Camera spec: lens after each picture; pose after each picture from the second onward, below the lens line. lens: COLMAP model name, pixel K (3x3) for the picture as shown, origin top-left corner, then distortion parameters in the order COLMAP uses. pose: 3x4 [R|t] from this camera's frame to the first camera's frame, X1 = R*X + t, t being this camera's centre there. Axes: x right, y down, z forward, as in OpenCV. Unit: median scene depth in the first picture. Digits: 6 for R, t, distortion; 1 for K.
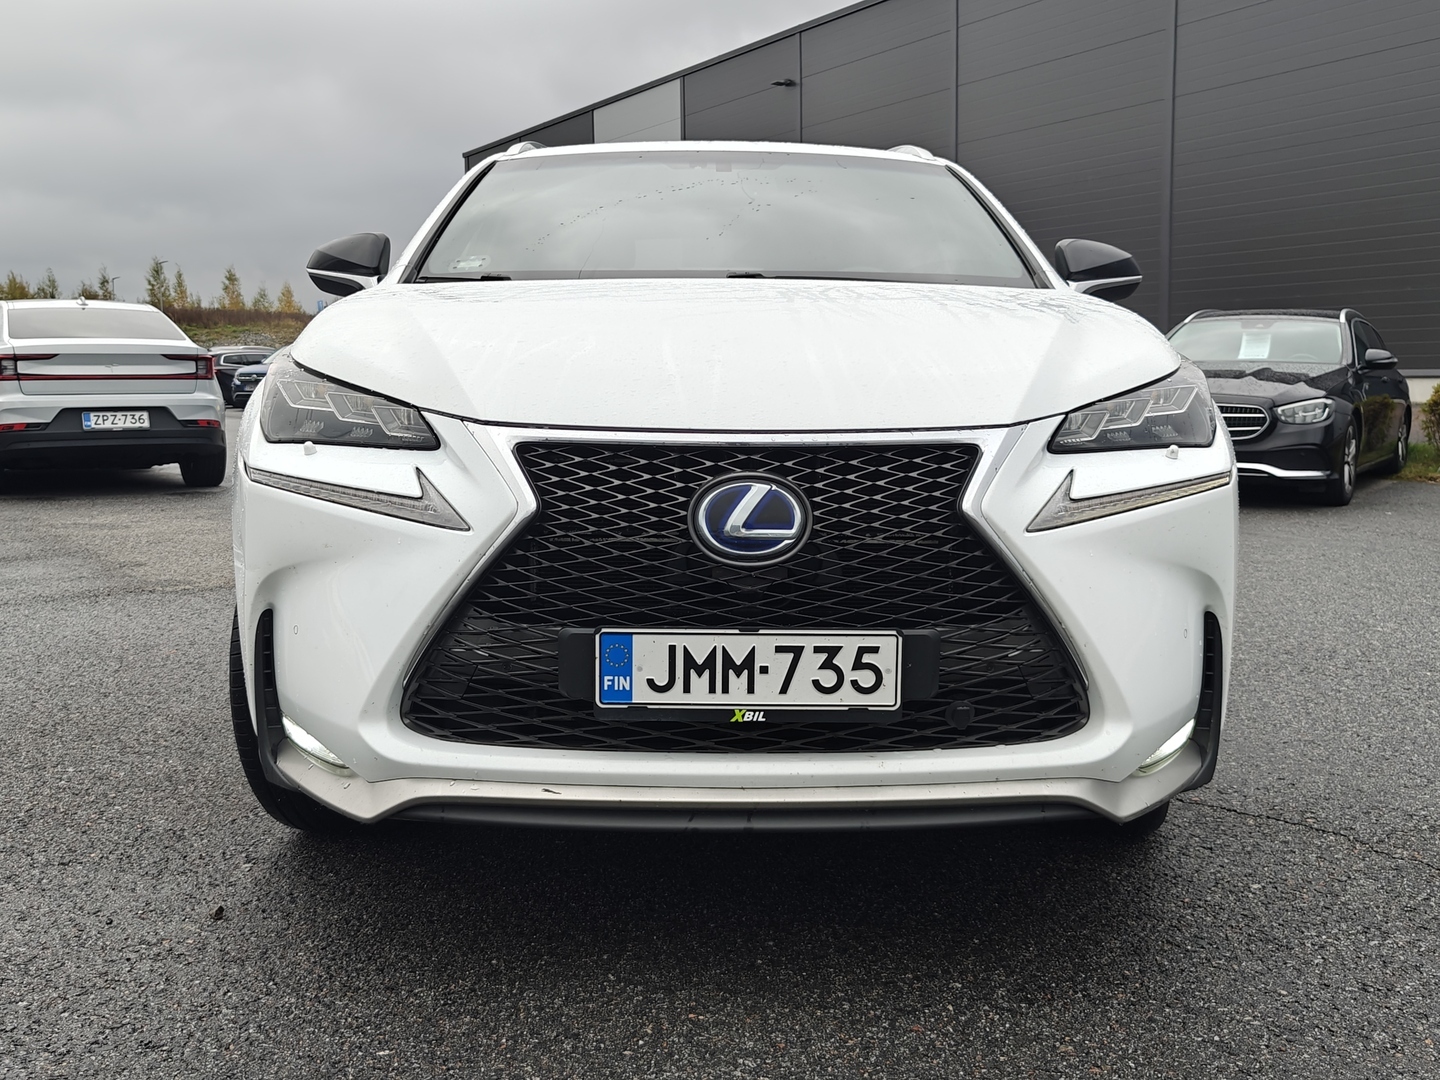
lens RADIAL K [[1528.4, 0, 720.0], [0, 1528.4, 540.0], [0, 0, 1]] dist [0.105200, -0.006227]
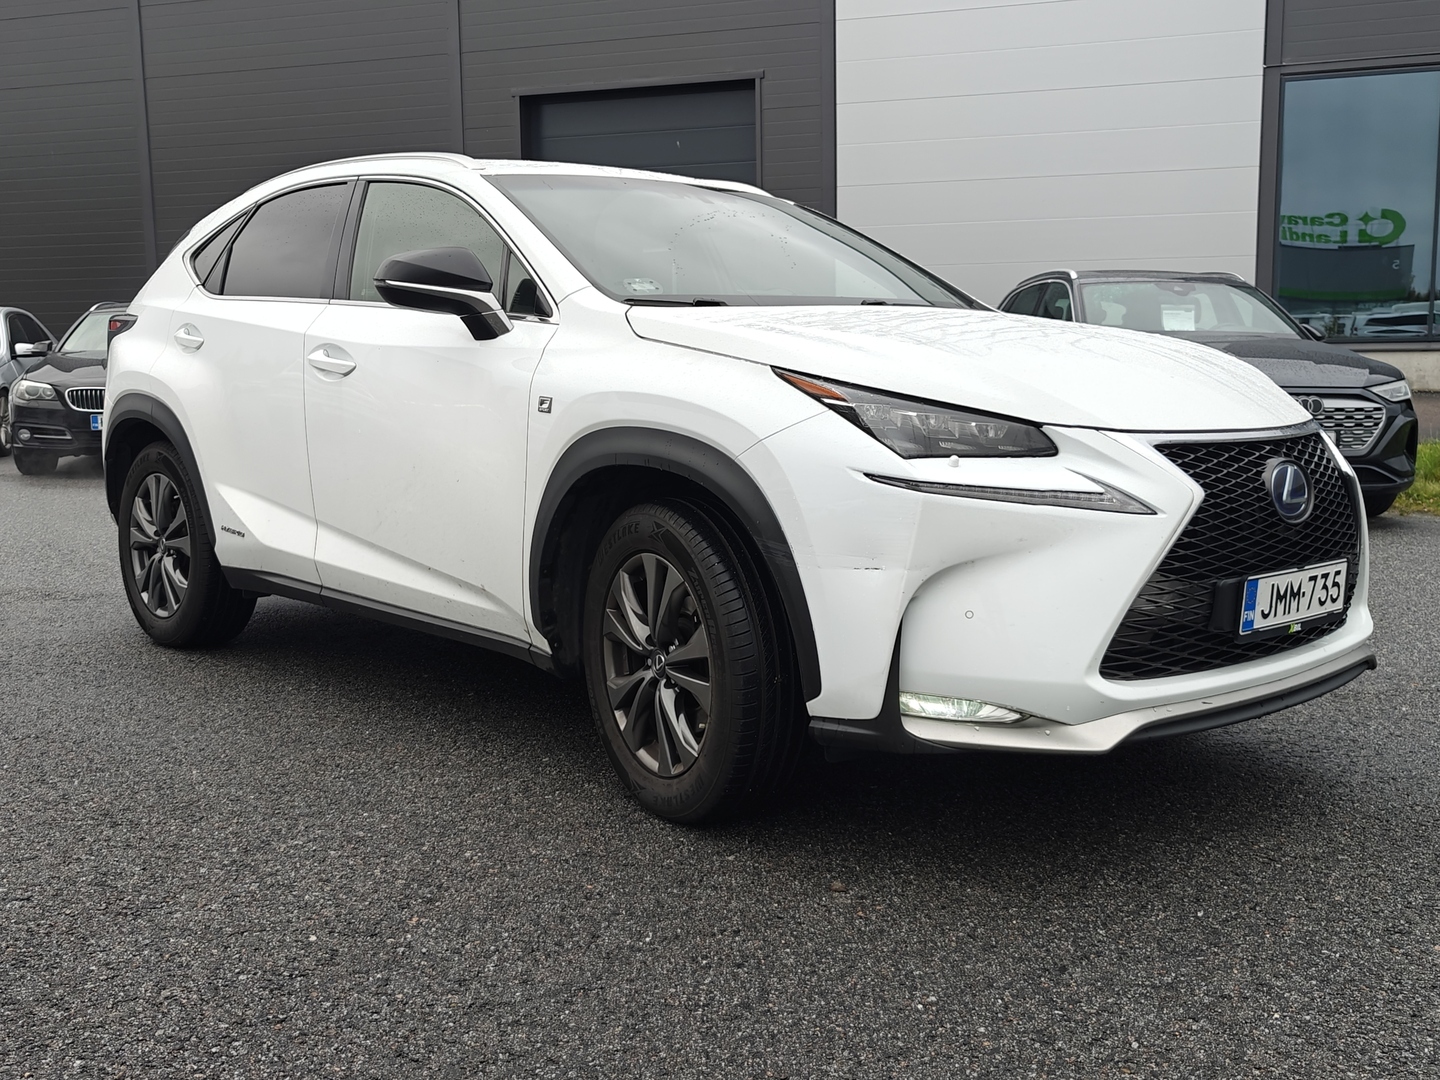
lens RADIAL K [[1528.4, 0, 720.0], [0, 1528.4, 540.0], [0, 0, 1]] dist [0.105200, -0.006227]
pose [[0.738656, -0.089227, 0.668151, -1.318404], [0.080991, 0.995768, 0.043441, -0.072190], [-0.669200, 0.022027, 0.742756, 0.276798]]
